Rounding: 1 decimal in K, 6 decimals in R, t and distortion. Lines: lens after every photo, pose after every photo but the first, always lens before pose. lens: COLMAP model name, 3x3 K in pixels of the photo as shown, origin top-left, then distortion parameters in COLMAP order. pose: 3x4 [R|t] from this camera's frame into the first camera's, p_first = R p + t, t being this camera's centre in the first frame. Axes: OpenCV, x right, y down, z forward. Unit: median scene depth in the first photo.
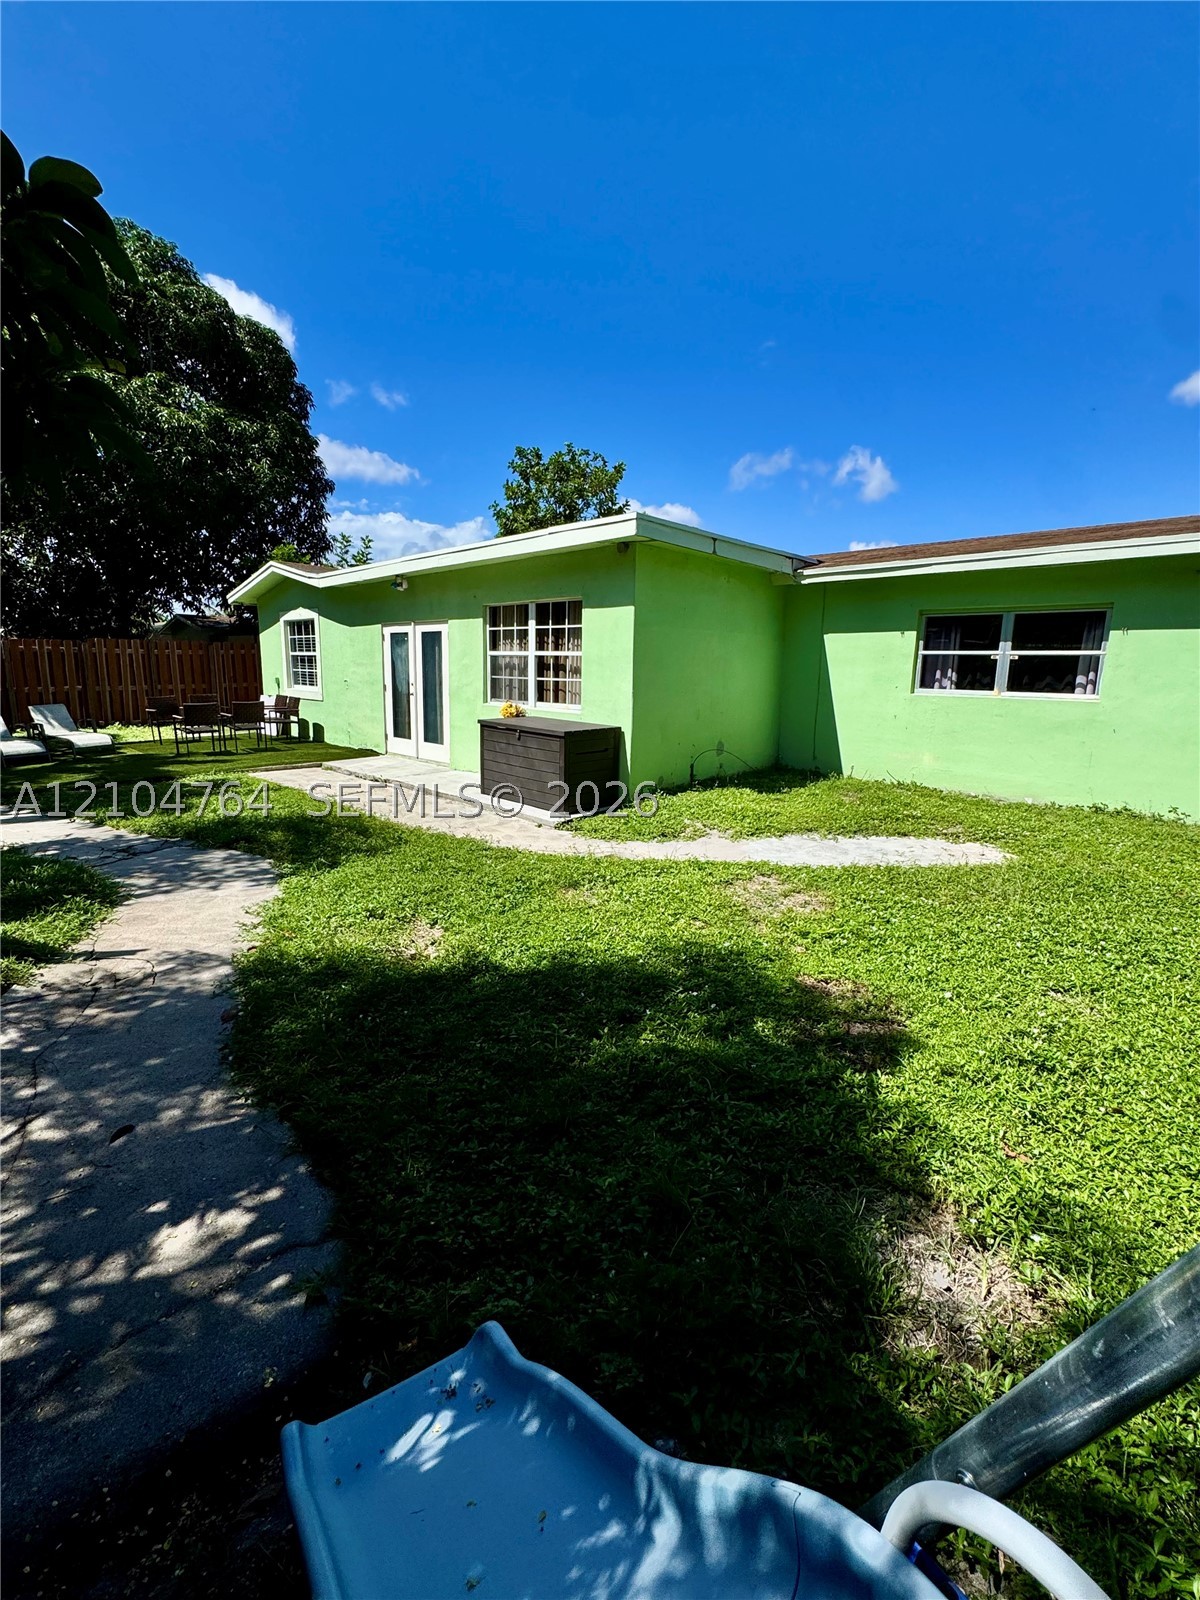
lens RADIAL K [[701.7, 0, 598.9], [0, 701.7, 801.9], [0, 0, 1]] dist [0.000010, 0.000003]
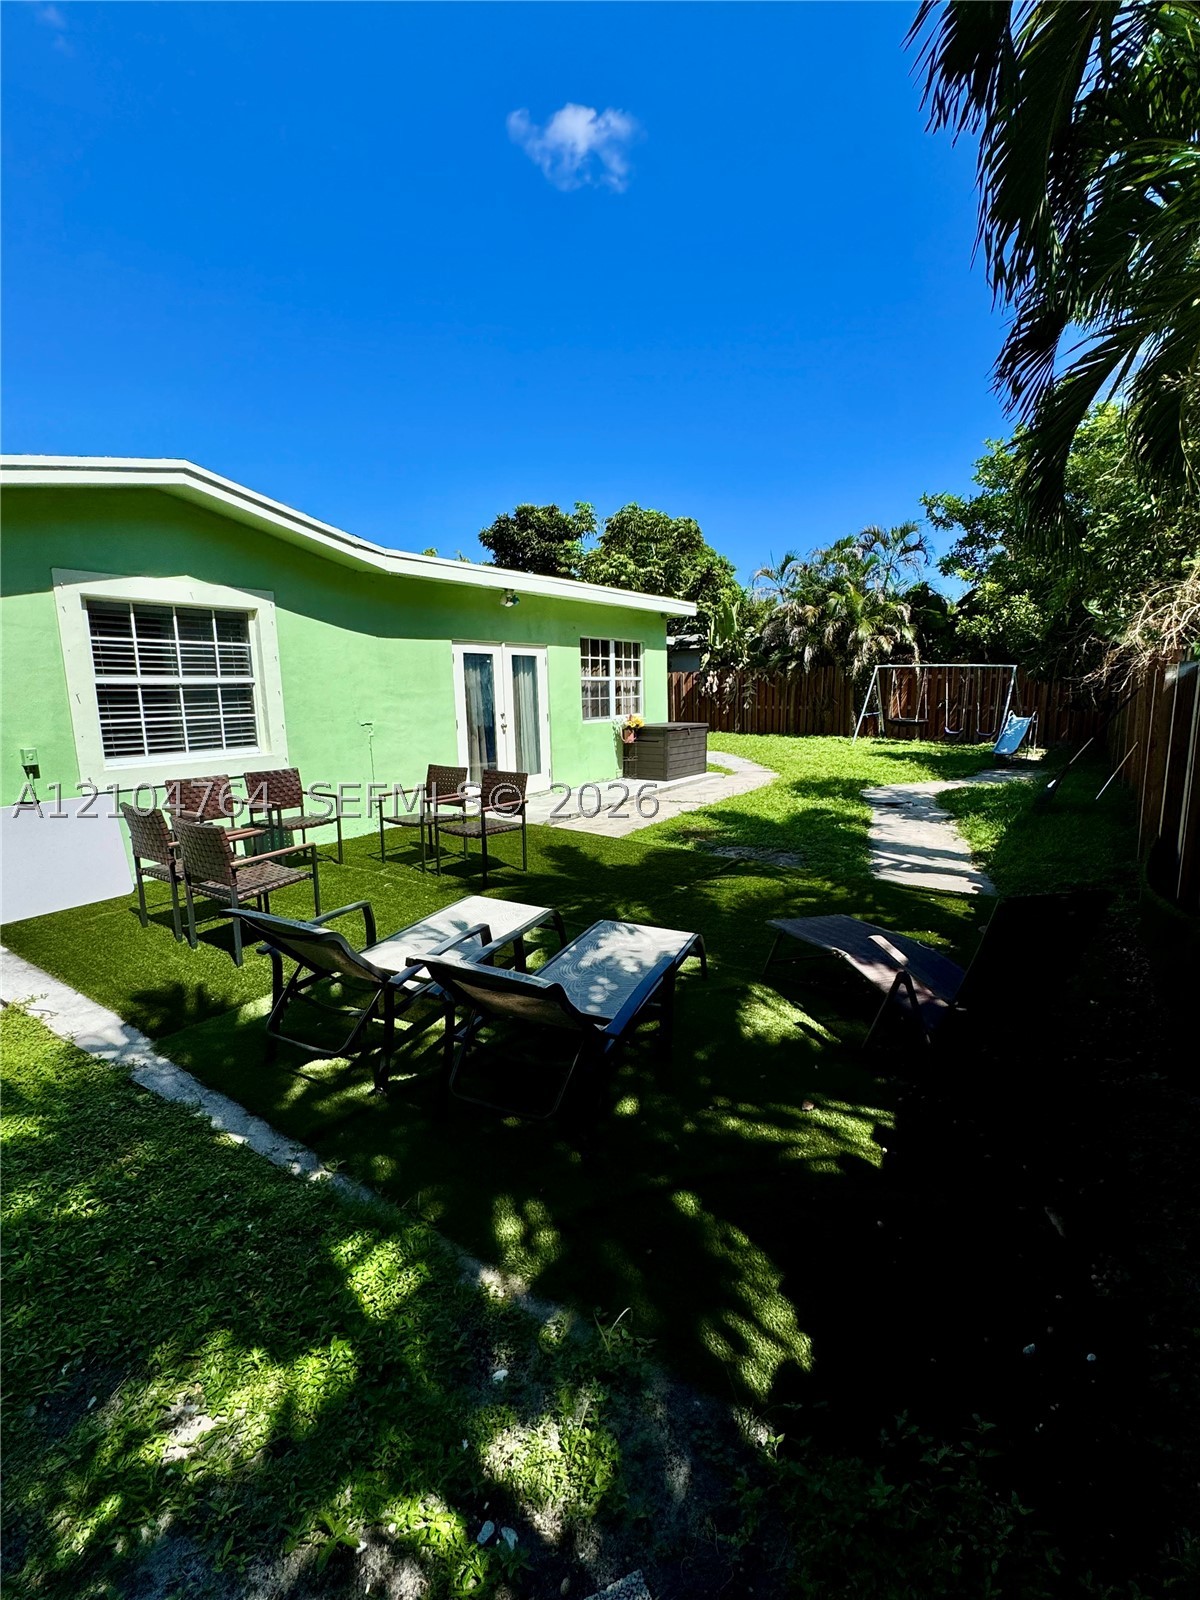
lens RADIAL K [[701.7, 0, 601.3], [0, 701.7, 796.6], [0, 0, 1]] dist [0.000010, 0.000003]
pose [[-0.207642, -0.166683, 0.963899, -1.307711], [0.197947, 0.957830, 0.208275, -0.262449], [-0.957967, 0.234048, -0.165892, 1.218426]]
